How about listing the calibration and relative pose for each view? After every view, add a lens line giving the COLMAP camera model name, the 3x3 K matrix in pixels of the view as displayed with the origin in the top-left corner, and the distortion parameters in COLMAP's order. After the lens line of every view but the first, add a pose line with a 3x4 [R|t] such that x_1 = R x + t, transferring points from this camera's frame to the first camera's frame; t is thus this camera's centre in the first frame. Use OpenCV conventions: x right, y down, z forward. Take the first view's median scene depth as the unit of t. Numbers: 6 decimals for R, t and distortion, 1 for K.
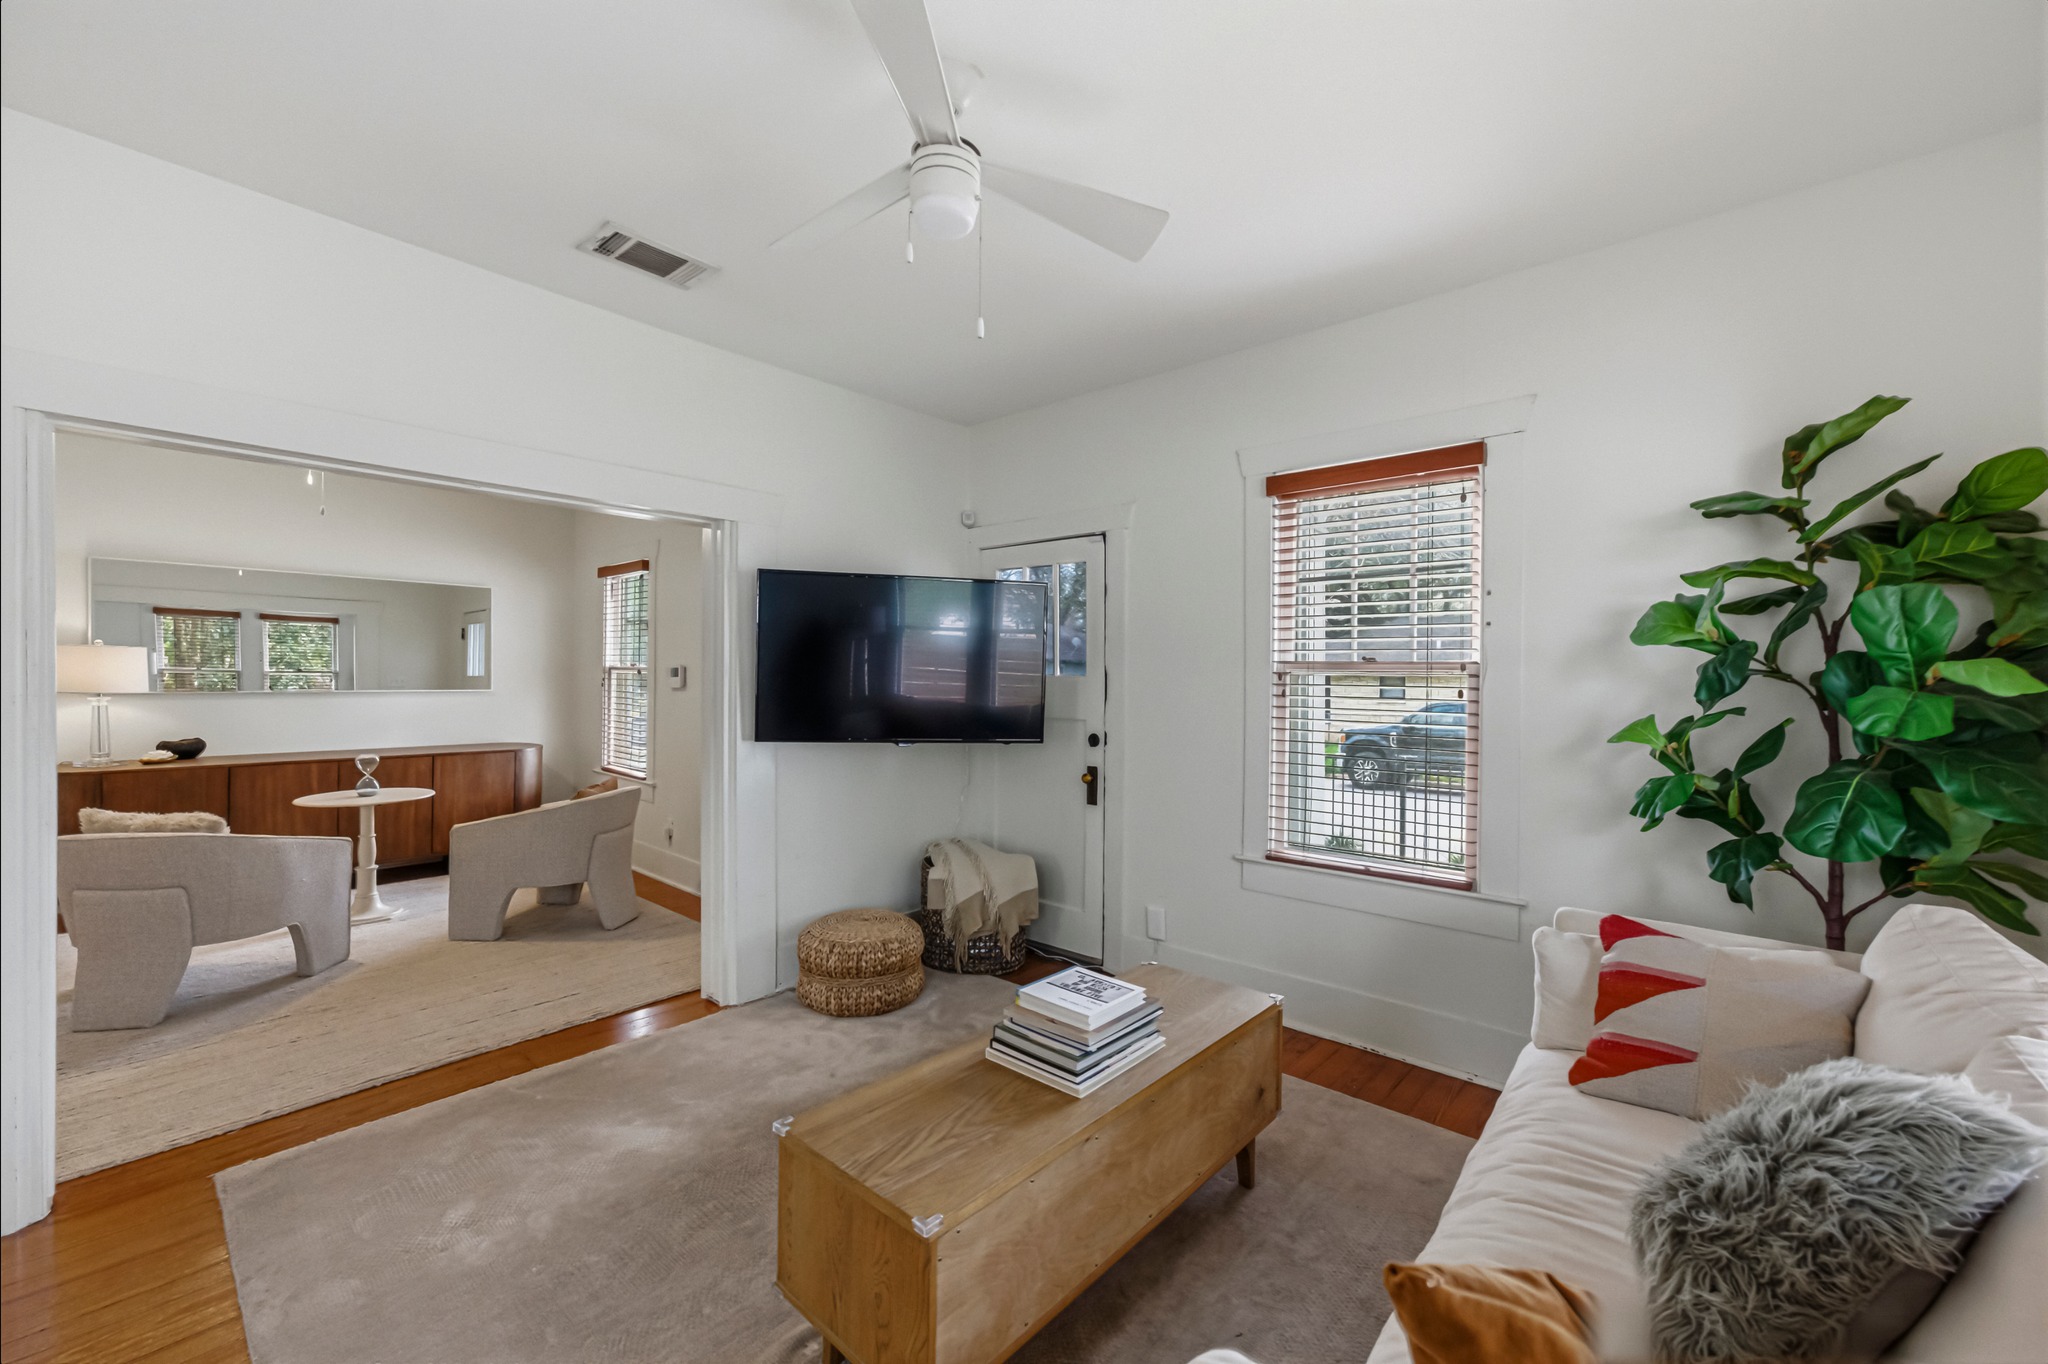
lens RADIAL K [[811.9, 0, 1026.9], [0, 811.9, 684.6], [0, 0, 1]] dist [-0.010903, 0.005898]
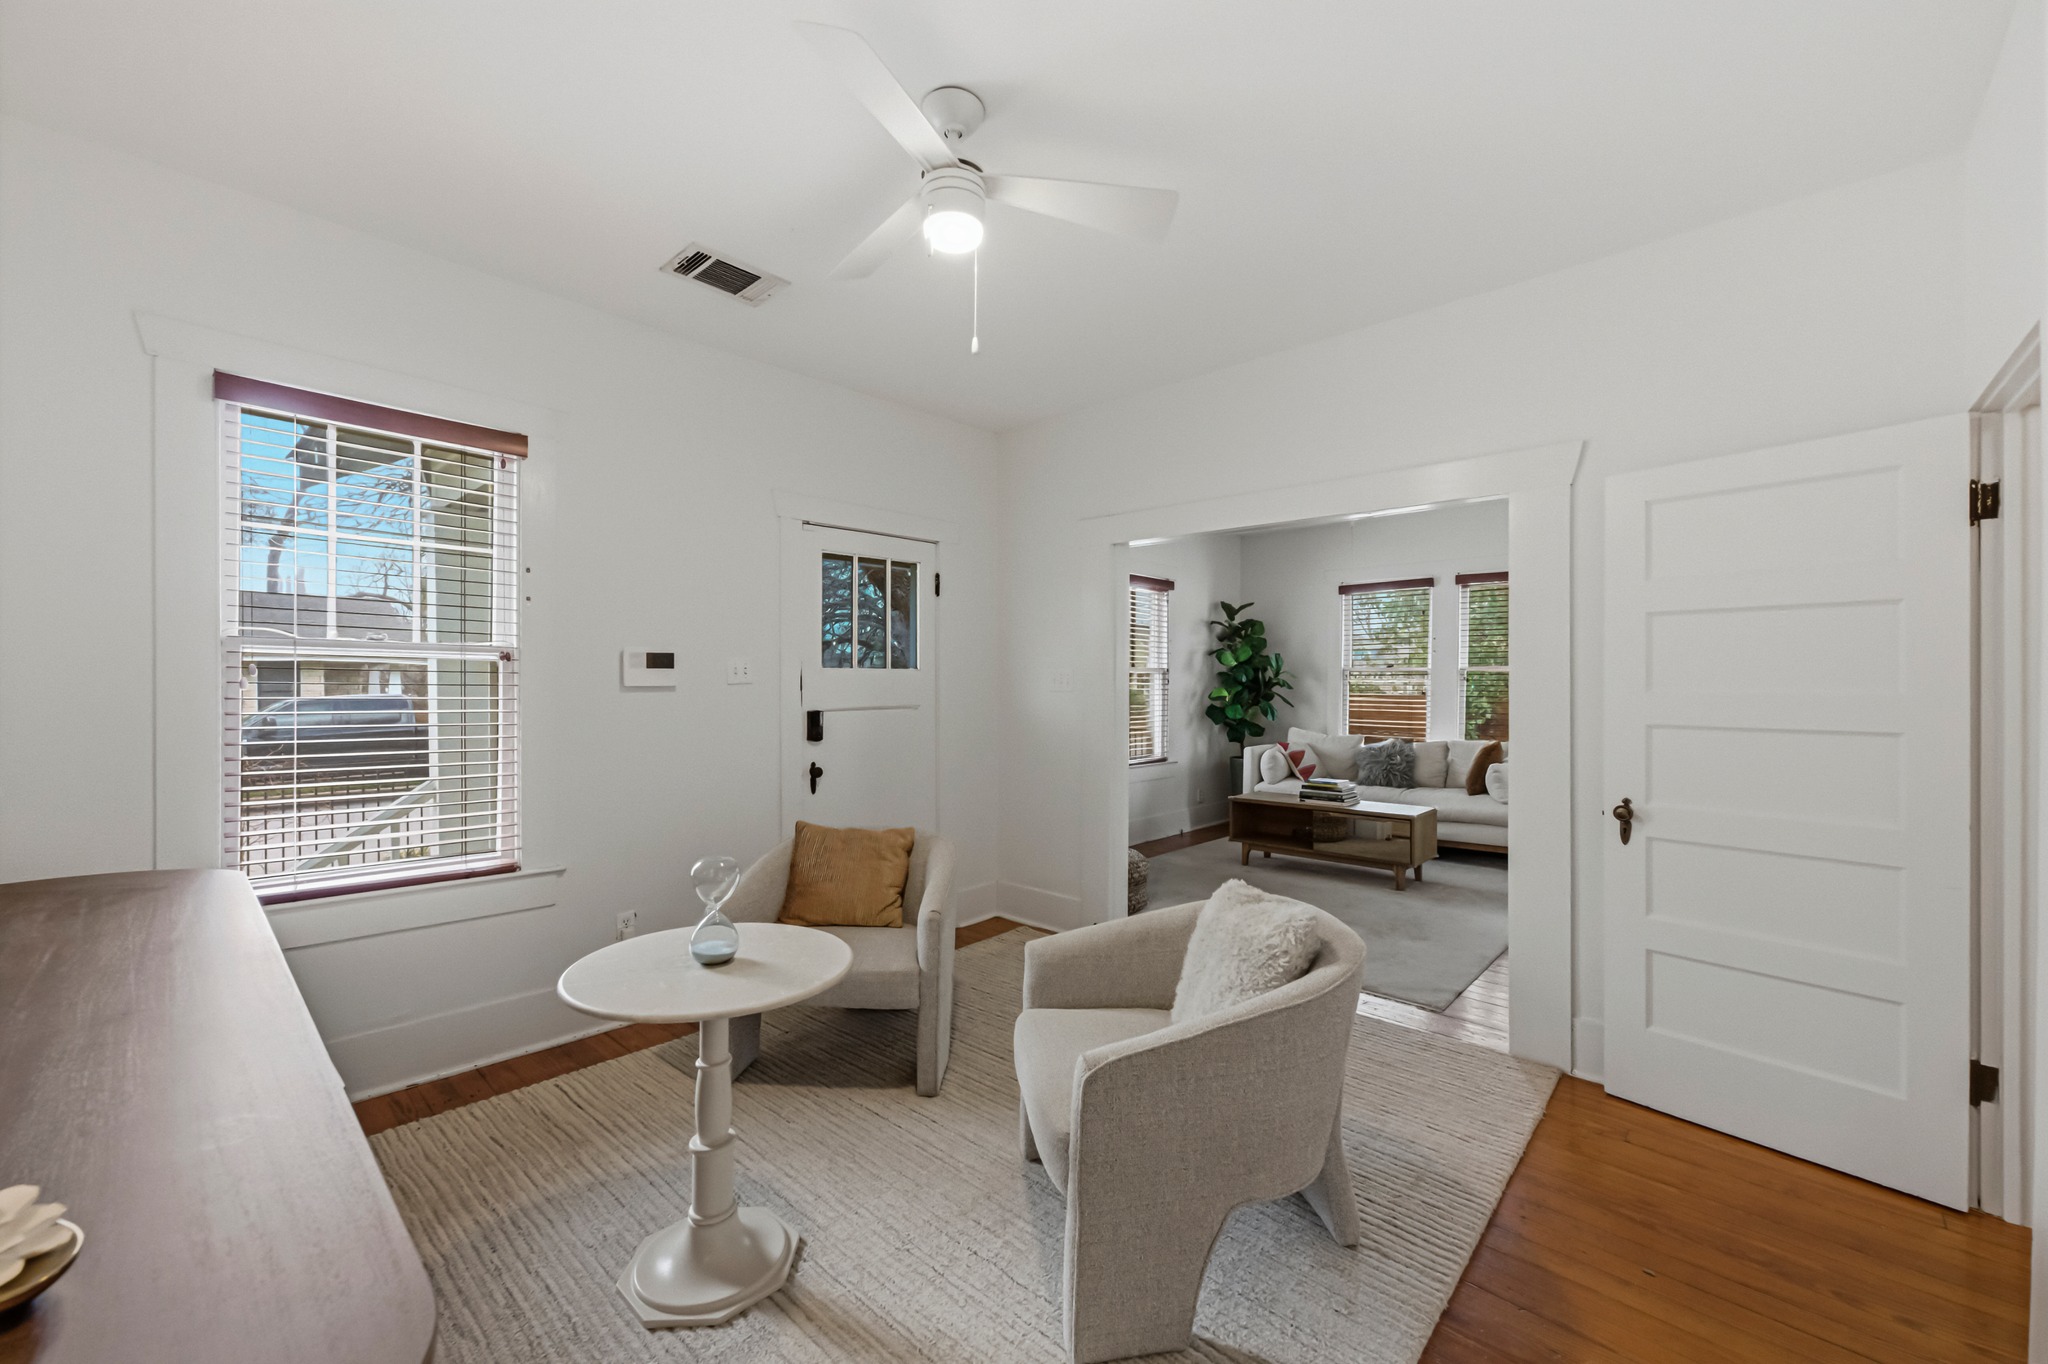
lens RADIAL K [[811.9, 0, 1043.7], [0, 811.9, 692.5], [0, 0, 1]] dist [-0.010903, 0.005898]
pose [[0.018287, -0.023230, 0.999563, -1.649052], [-0.000755, 0.999729, 0.023248, -0.009791], [-0.999832, -0.001180, 0.018264, 1.120514]]
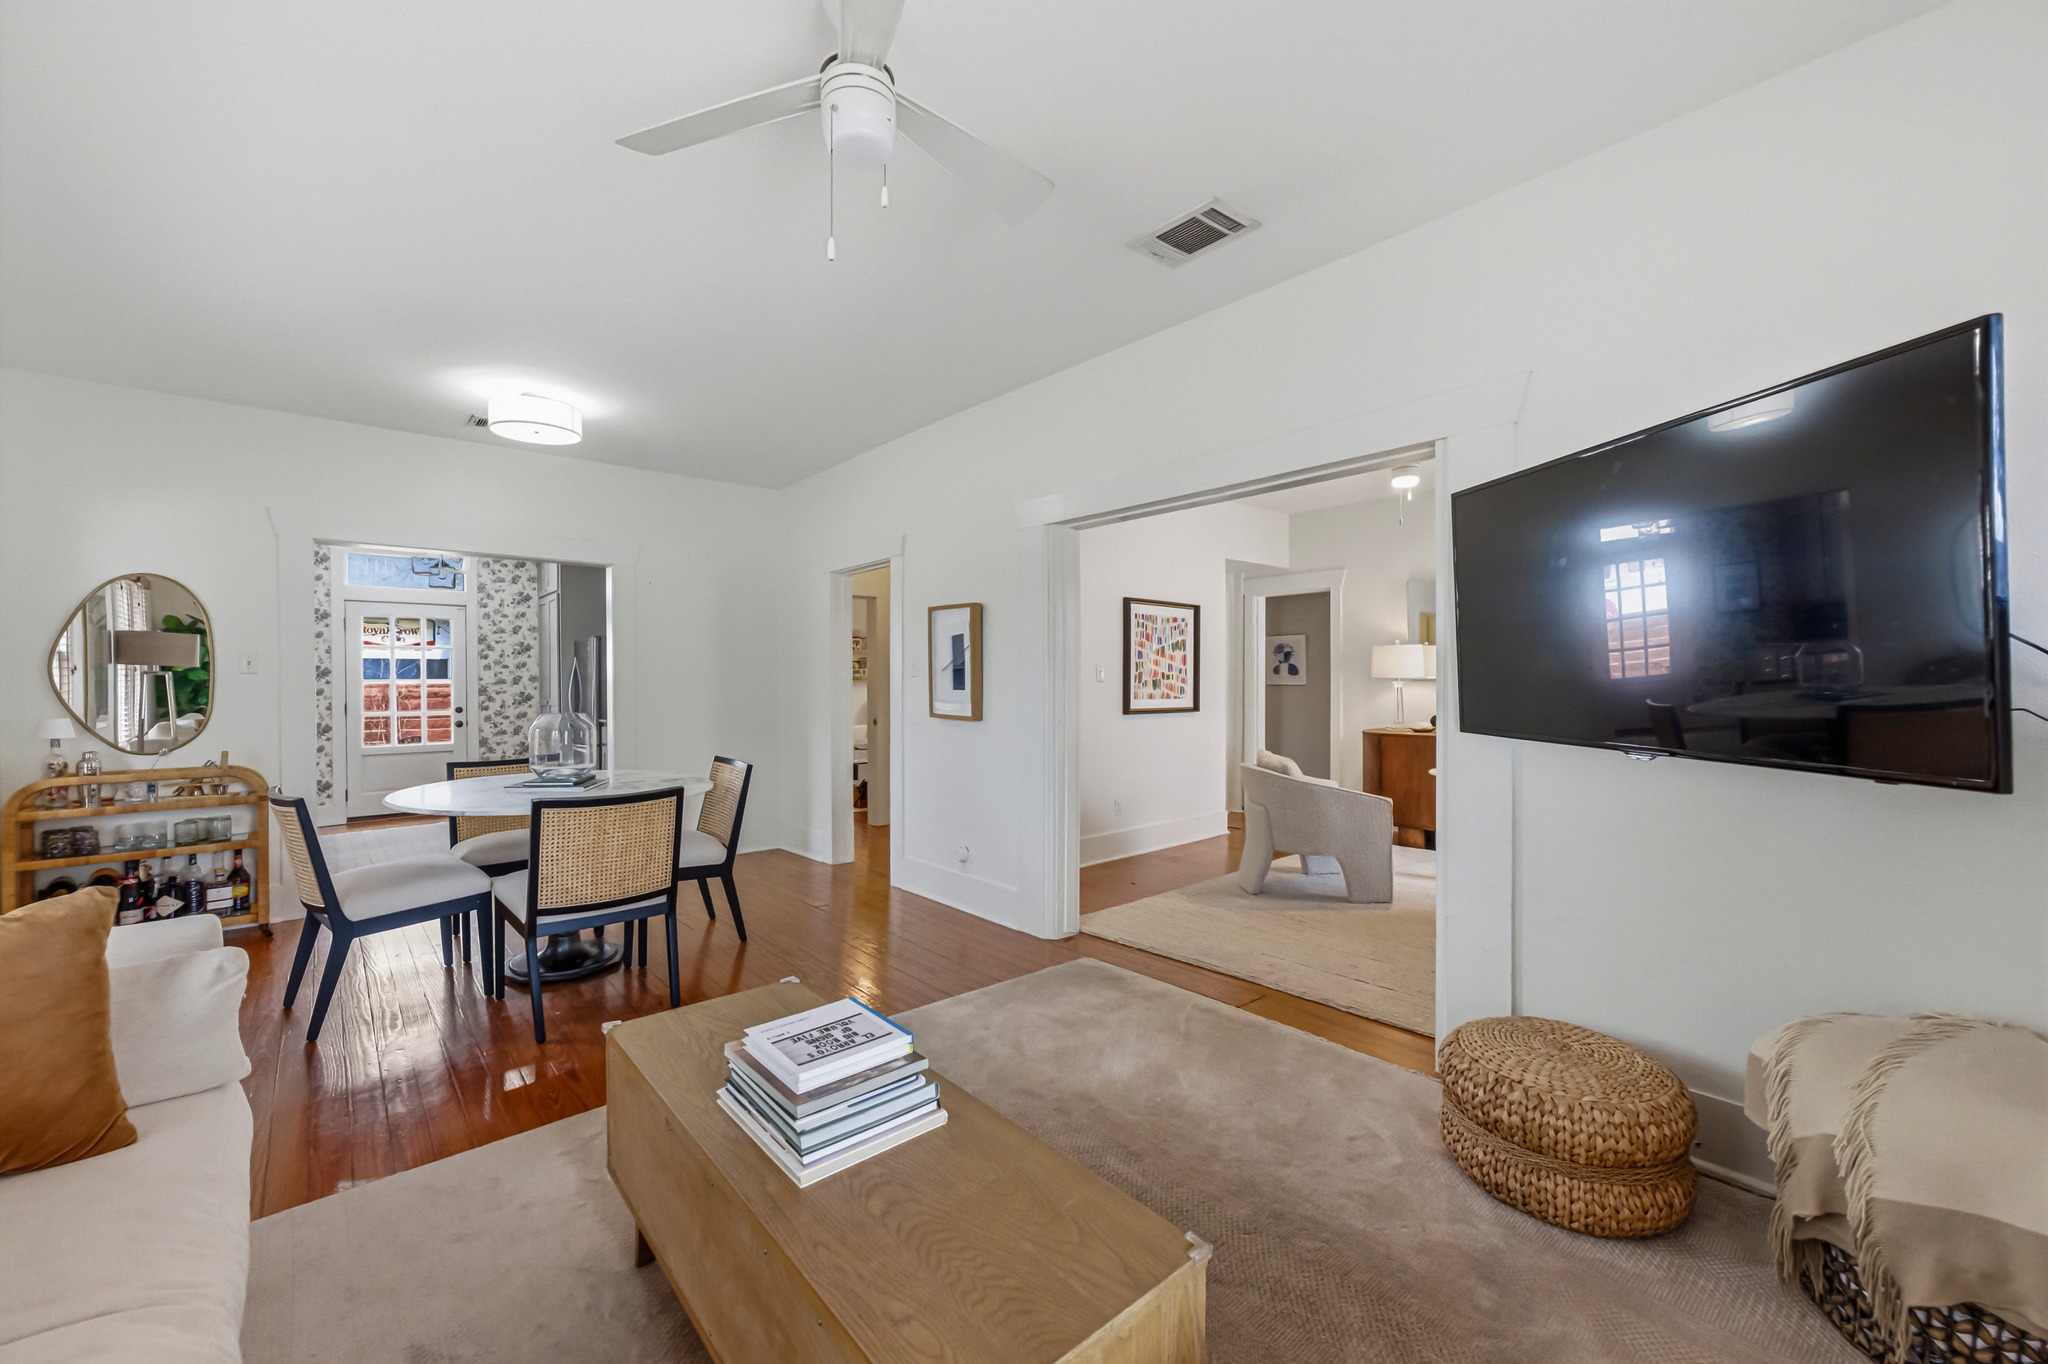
lens RADIAL K [[811.9, 0, 1028.4], [0, 811.9, 684.8], [0, 0, 1]] dist [-0.010903, 0.005898]
pose [[-0.121250, -0.001726, -0.992621, 0.446285], [0.000605, 0.999998, -0.001813, 0.030442], [0.992622, -0.000820, -0.121248, 0.718487]]
